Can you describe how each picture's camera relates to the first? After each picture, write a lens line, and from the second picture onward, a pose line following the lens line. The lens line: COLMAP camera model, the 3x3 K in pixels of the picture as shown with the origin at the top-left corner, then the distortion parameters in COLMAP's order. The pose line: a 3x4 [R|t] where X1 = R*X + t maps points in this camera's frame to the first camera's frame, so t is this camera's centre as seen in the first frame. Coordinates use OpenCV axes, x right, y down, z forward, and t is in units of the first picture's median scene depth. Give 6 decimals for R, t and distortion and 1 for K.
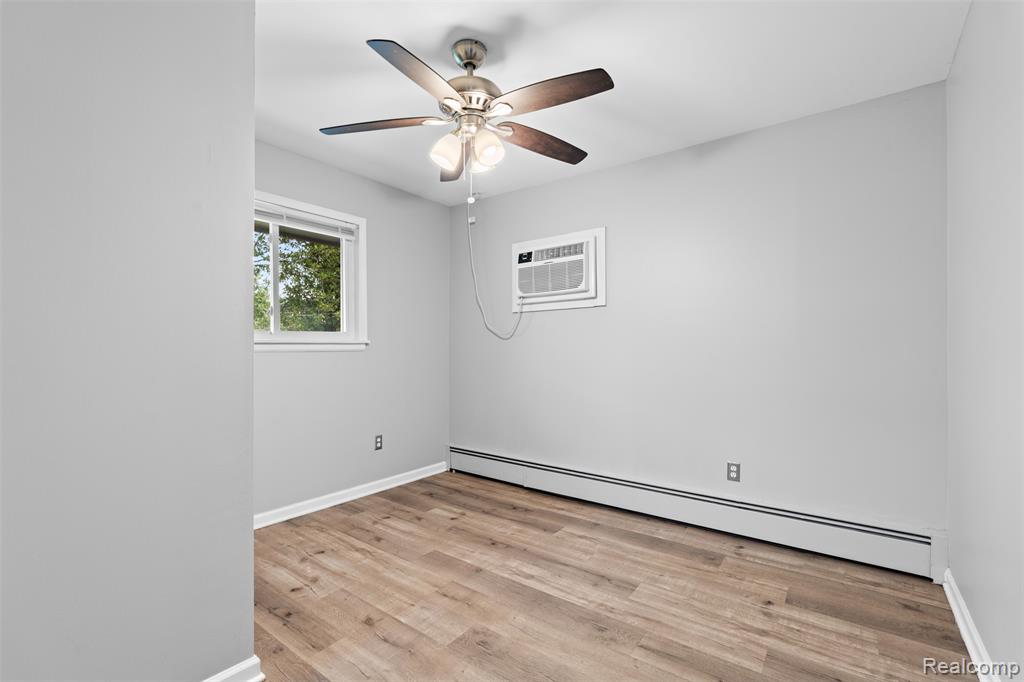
lens RADIAL K [[450.2, 0, 512.0], [0, 450.2, 347.6], [0, 0, 1]] dist [-0.002448, 0.000114]
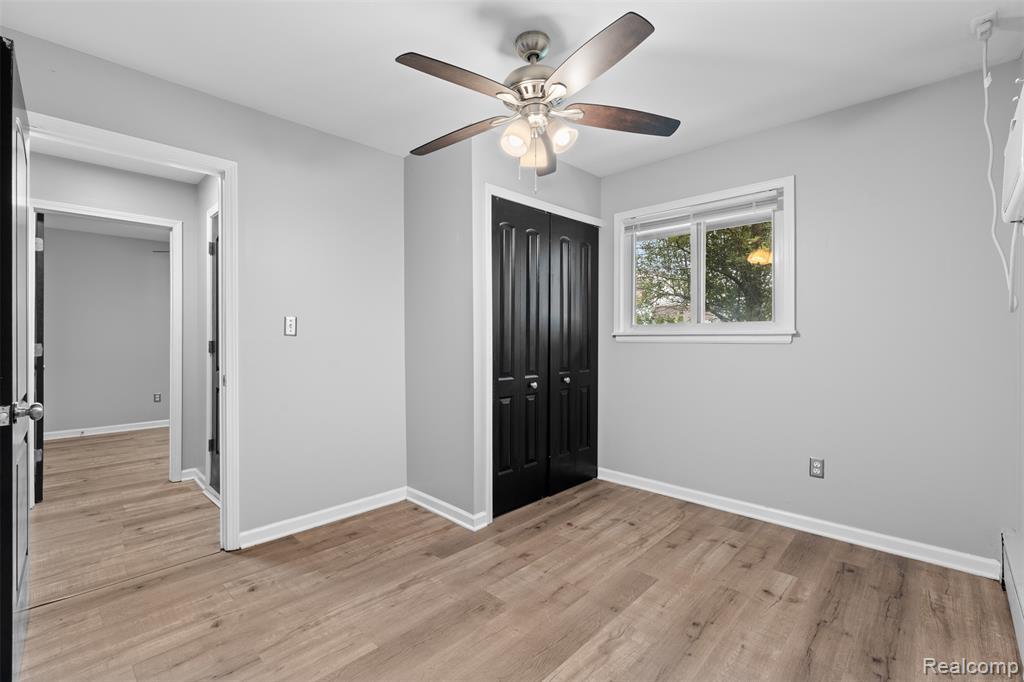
lens RADIAL K [[450.2, 0, 514.4], [0, 450.2, 339.0], [0, 0, 1]] dist [-0.002448, 0.000114]
pose [[-0.116698, 0.005012, -0.993155, 0.642427], [-0.003269, 0.999980, 0.005430, -0.006392], [0.993162, 0.003880, -0.116679, 0.760630]]
